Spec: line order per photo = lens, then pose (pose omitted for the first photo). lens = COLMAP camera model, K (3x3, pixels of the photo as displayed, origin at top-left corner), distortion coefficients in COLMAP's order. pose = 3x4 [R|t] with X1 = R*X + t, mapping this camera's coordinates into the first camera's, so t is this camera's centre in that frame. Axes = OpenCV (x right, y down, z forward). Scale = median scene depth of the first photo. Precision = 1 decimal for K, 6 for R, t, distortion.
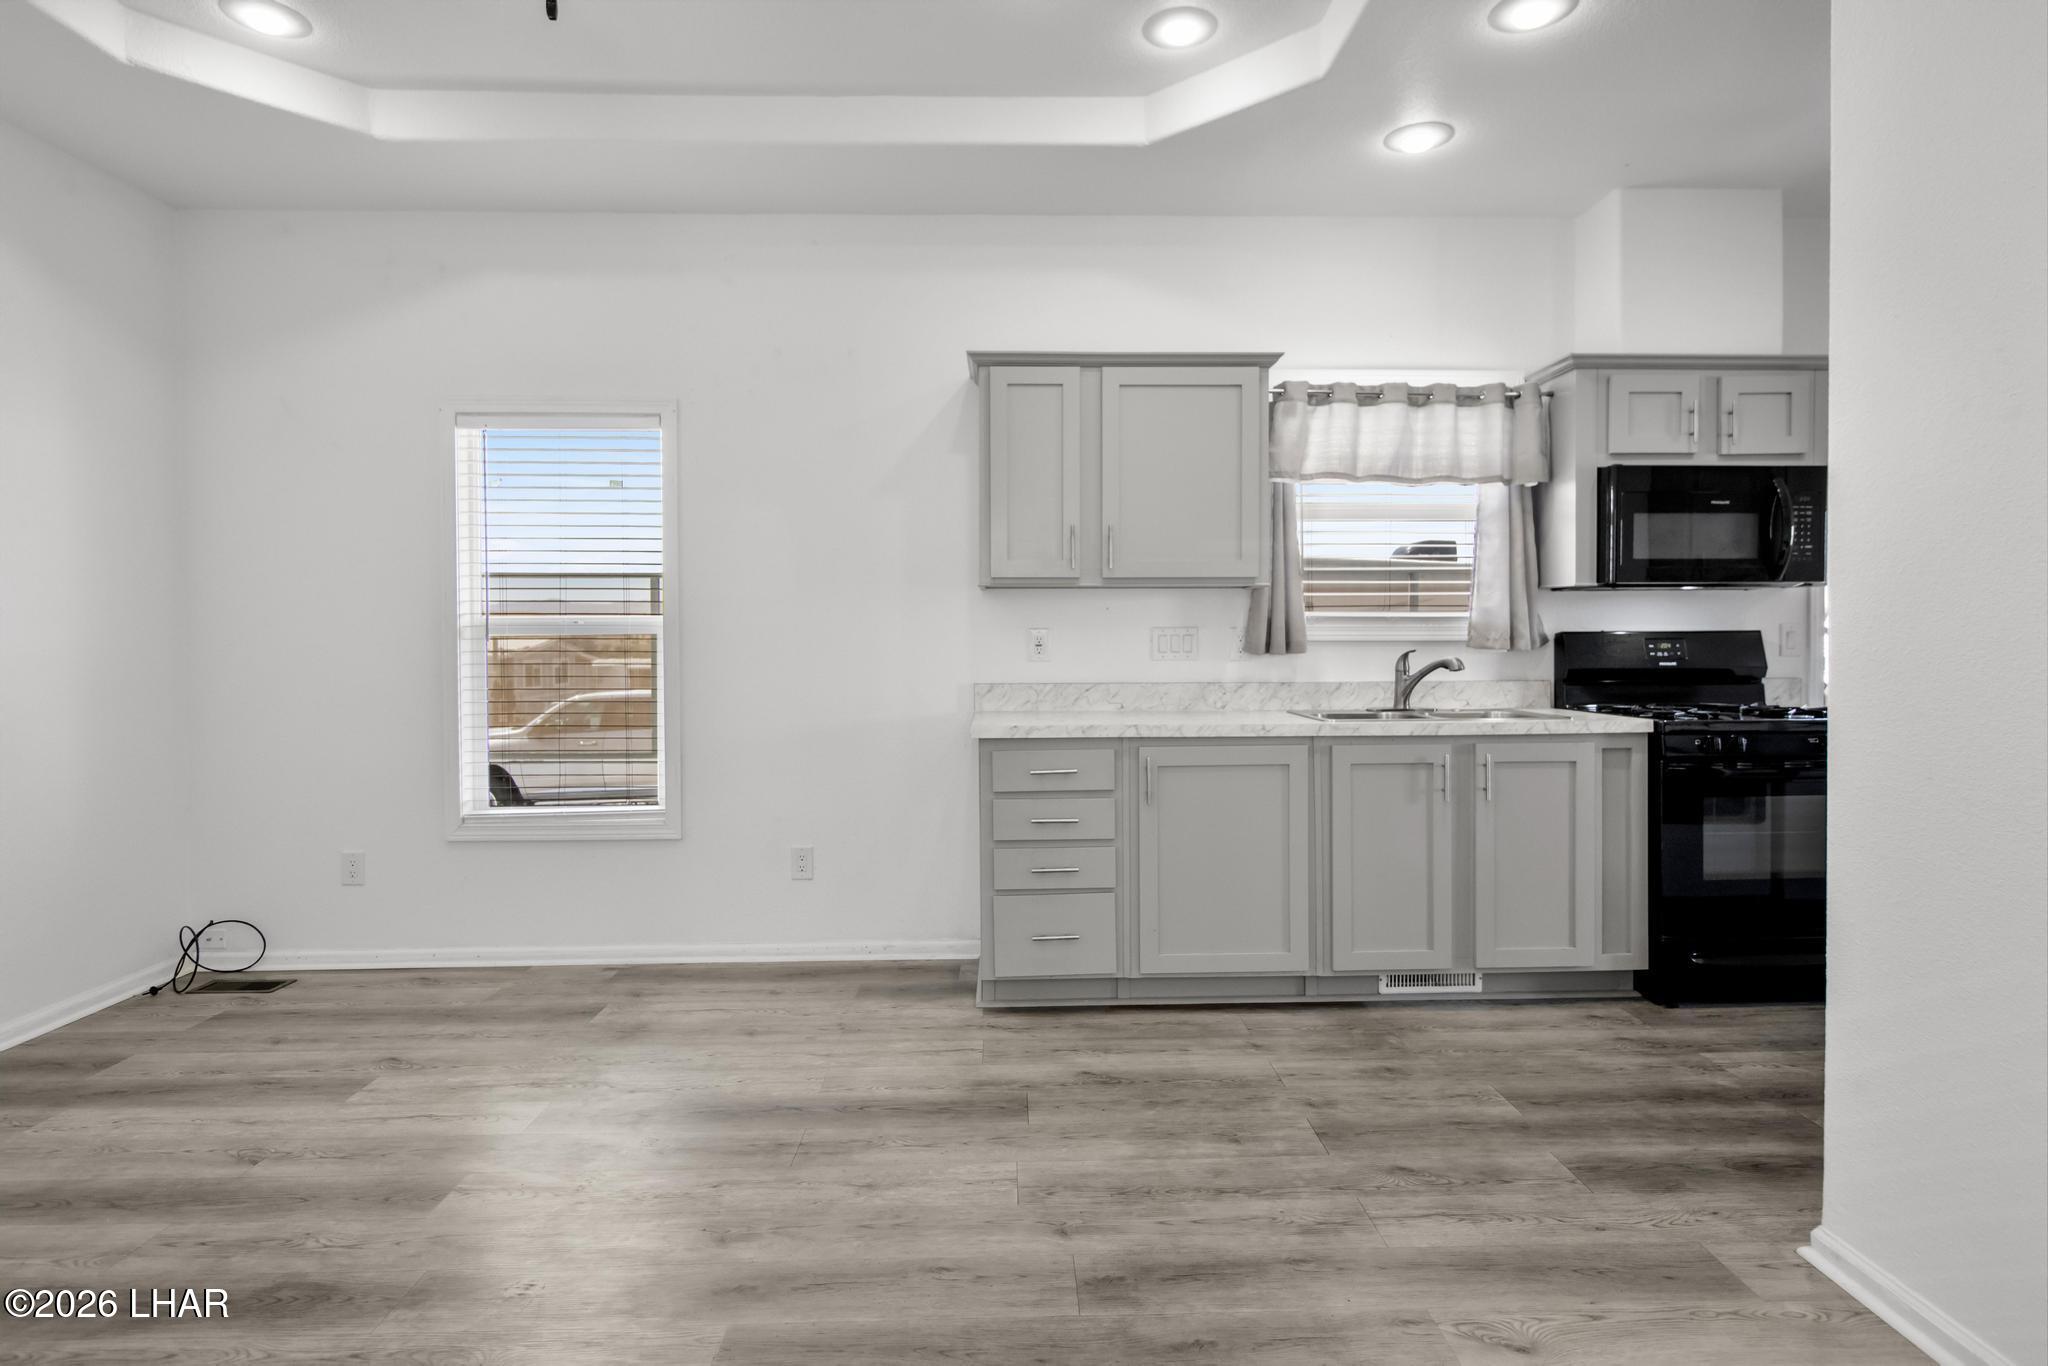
lens RADIAL K [[1063.9, 0, 1029.6], [0, 1063.9, 653.8], [0, 0, 1]] dist [-0.001516, -0.000558]
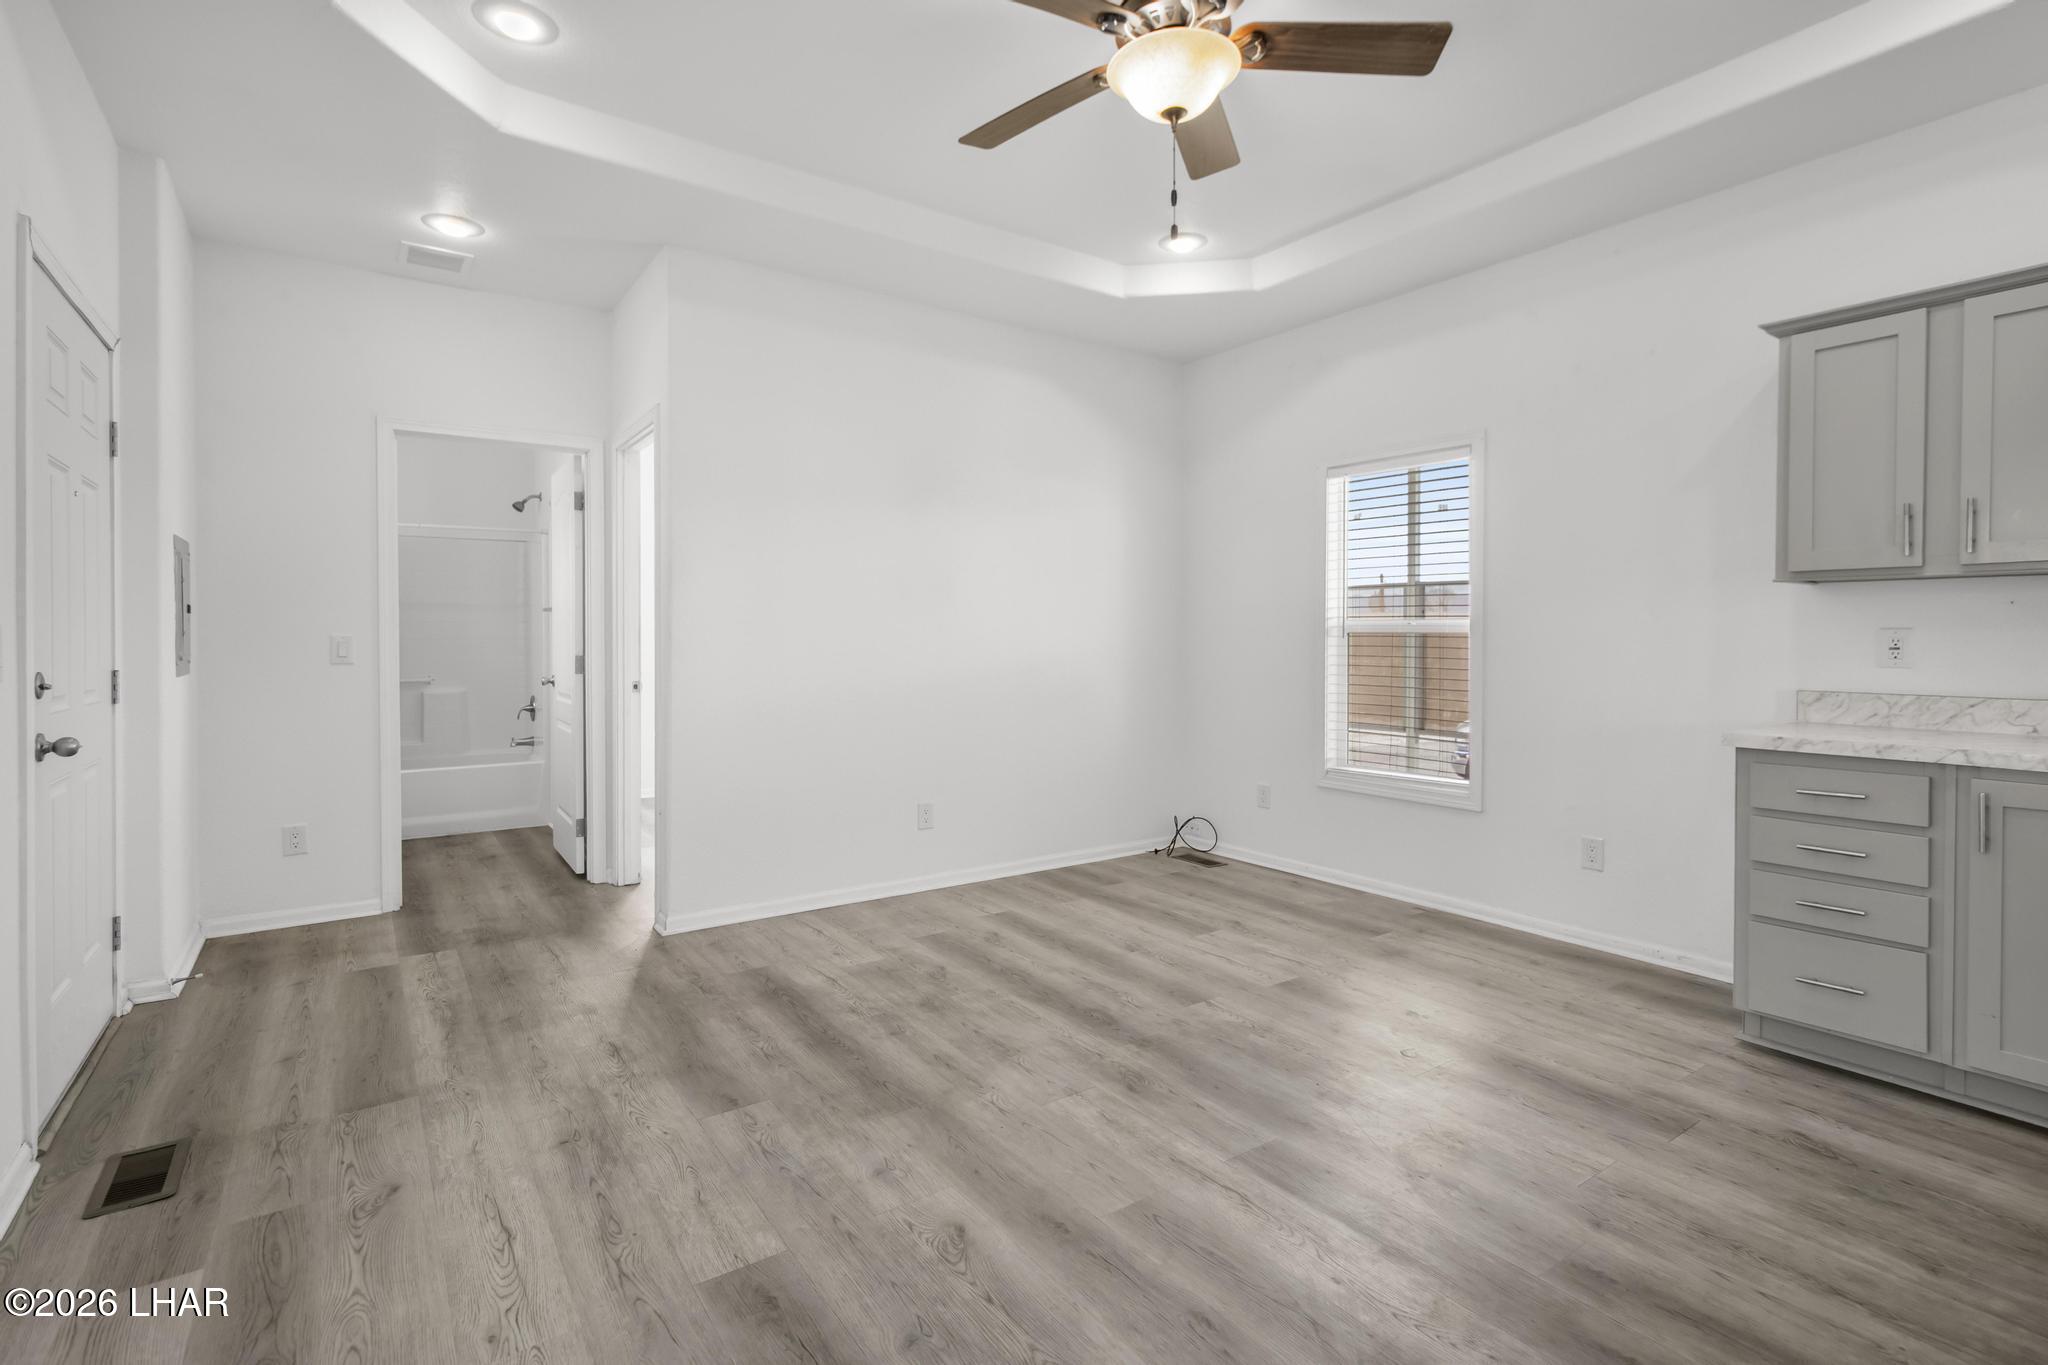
lens RADIAL K [[960.4, 0, 1034.0], [0, 960.4, 649.5], [0, 0, 1]] dist [0.001434, 0.000203]
pose [[0.555436, 0.017698, -0.831371, 0.284575], [-0.018880, 0.999784, 0.008670, -0.000975], [0.831345, 0.010880, 0.555650, 0.022631]]
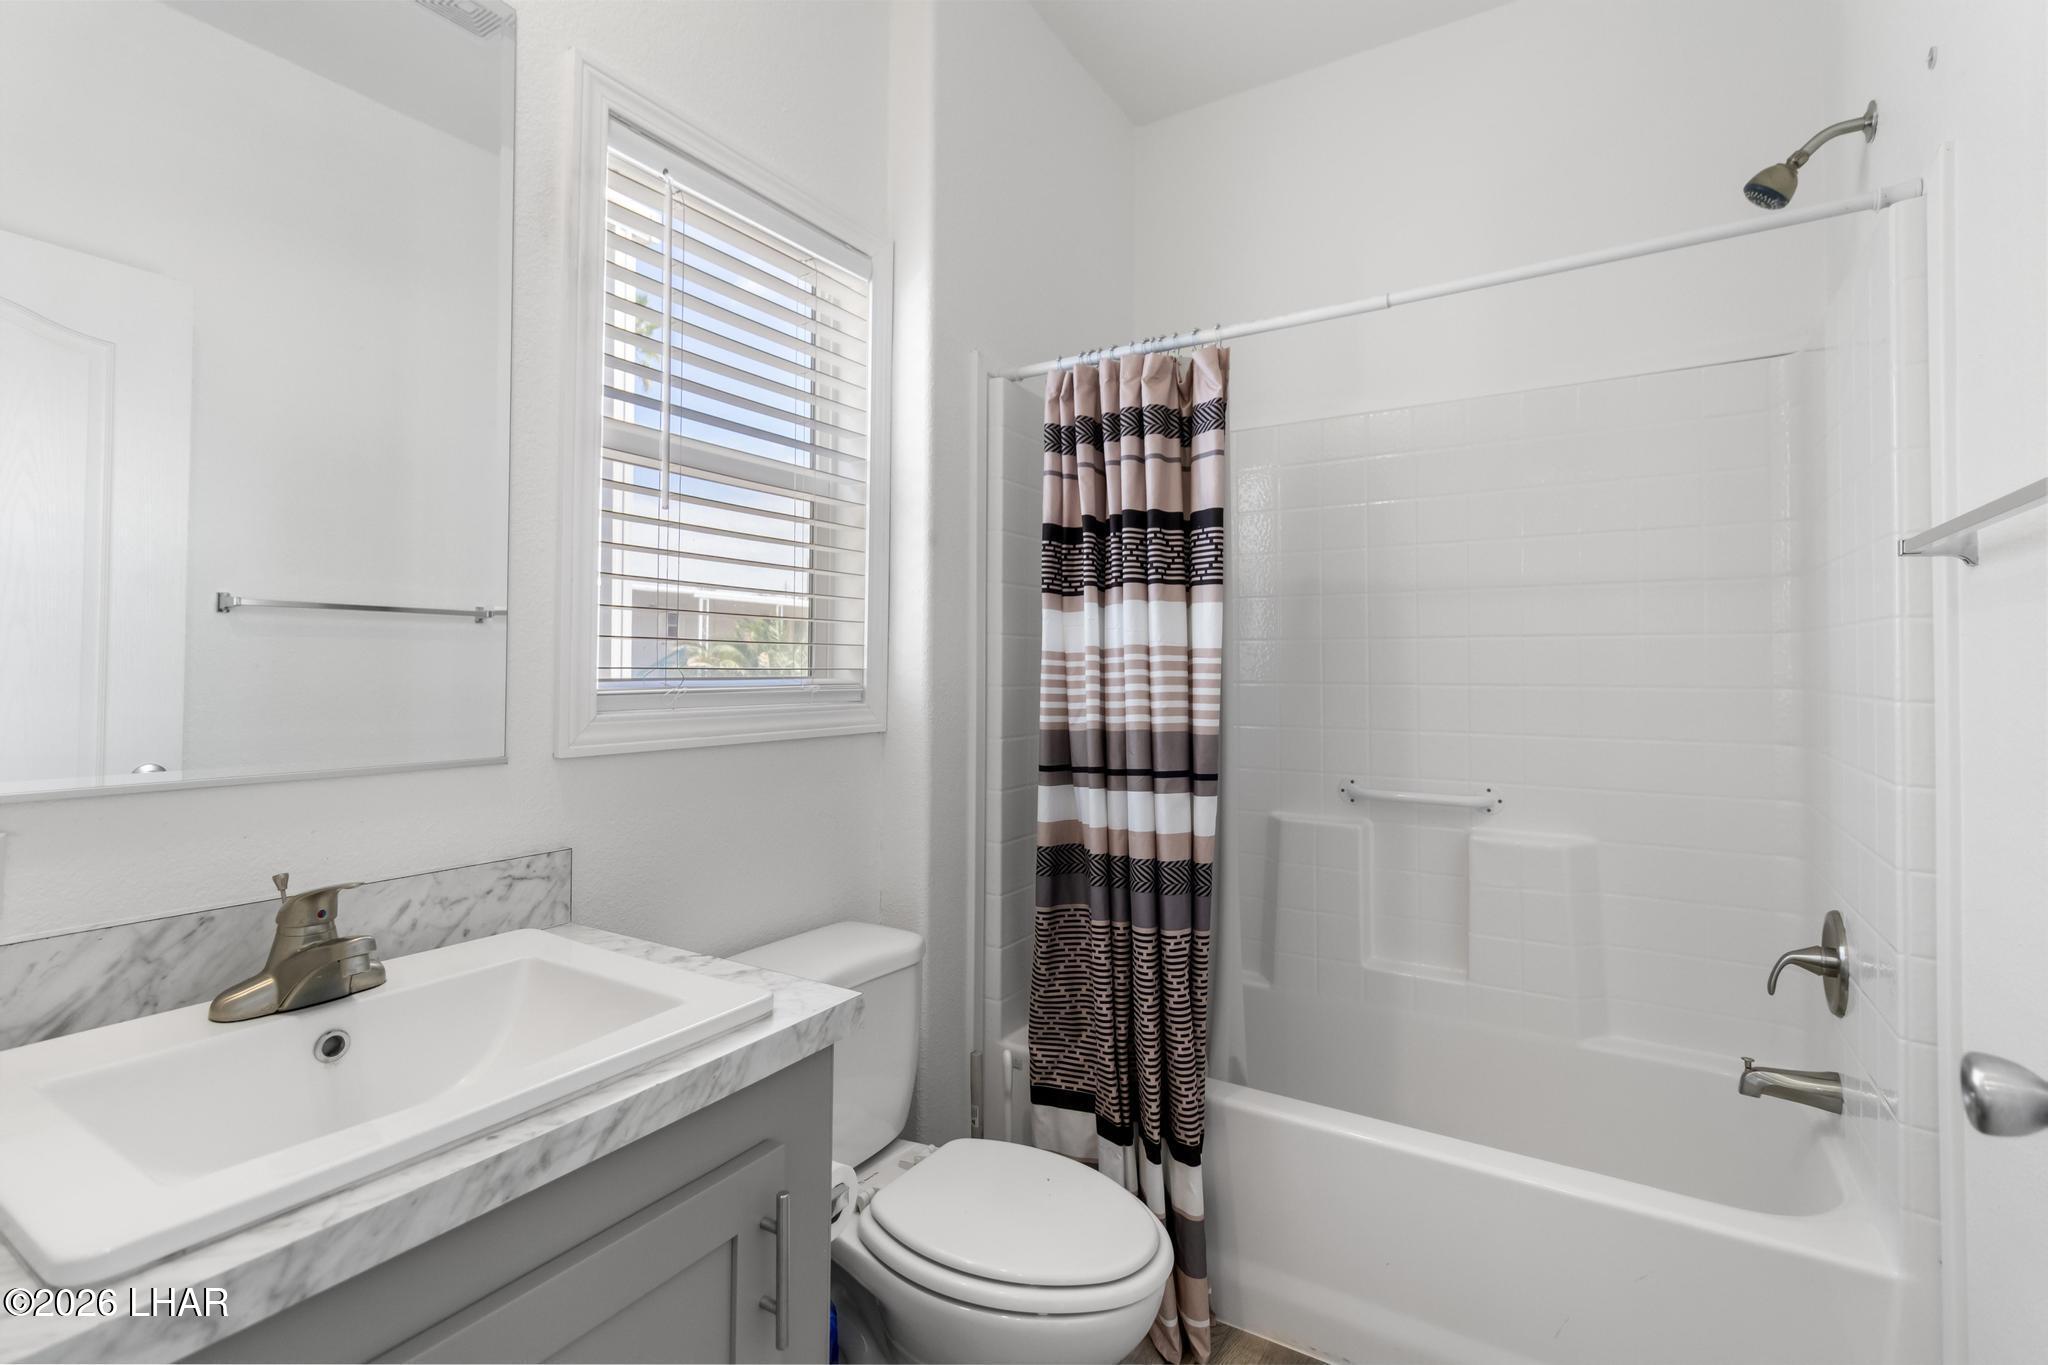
lens RADIAL K [[945.8, 0, 1033.1], [0, 945.8, 654.5], [0, 0, 1]] dist [-0.001259, 0.000457]
pose [[-0.522063, -0.011439, -0.852830, -1.103876], [-0.017812, 0.999838, -0.002507, 0.003759], [0.852721, 0.013882, -0.522182, 0.146696]]
